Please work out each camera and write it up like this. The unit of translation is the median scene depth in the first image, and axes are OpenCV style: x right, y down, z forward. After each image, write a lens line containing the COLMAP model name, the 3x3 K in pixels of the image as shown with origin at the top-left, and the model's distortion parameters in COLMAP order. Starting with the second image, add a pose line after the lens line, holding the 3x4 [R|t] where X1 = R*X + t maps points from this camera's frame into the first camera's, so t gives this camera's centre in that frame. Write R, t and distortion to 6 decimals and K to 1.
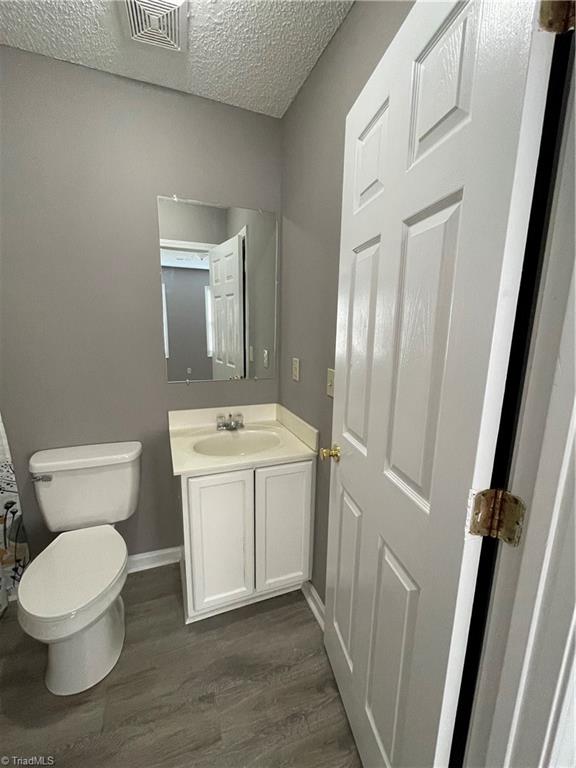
lens RADIAL K [[316.8, 0, 288.0], [0, 316.8, 384.0], [0, 0, 1]] dist [-0.000653, -0.000023]
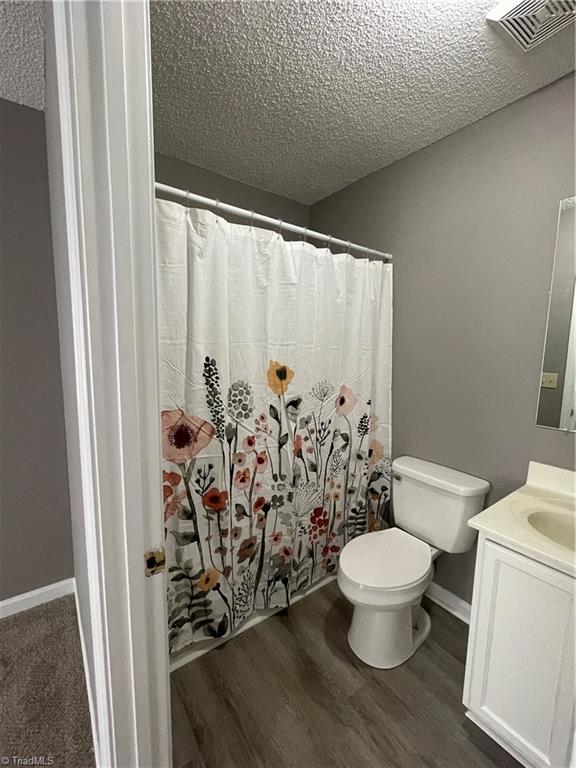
lens RADIAL K [[316.8, 0, 288.0], [0, 316.8, 384.0], [0, 0, 1]] dist [-0.000653, -0.000023]
pose [[0.278894, 0.098061, -0.955302, 0.233953], [-0.187597, 0.981171, 0.045949, -0.030145], [0.941820, 0.166397, 0.292039, 0.176966]]
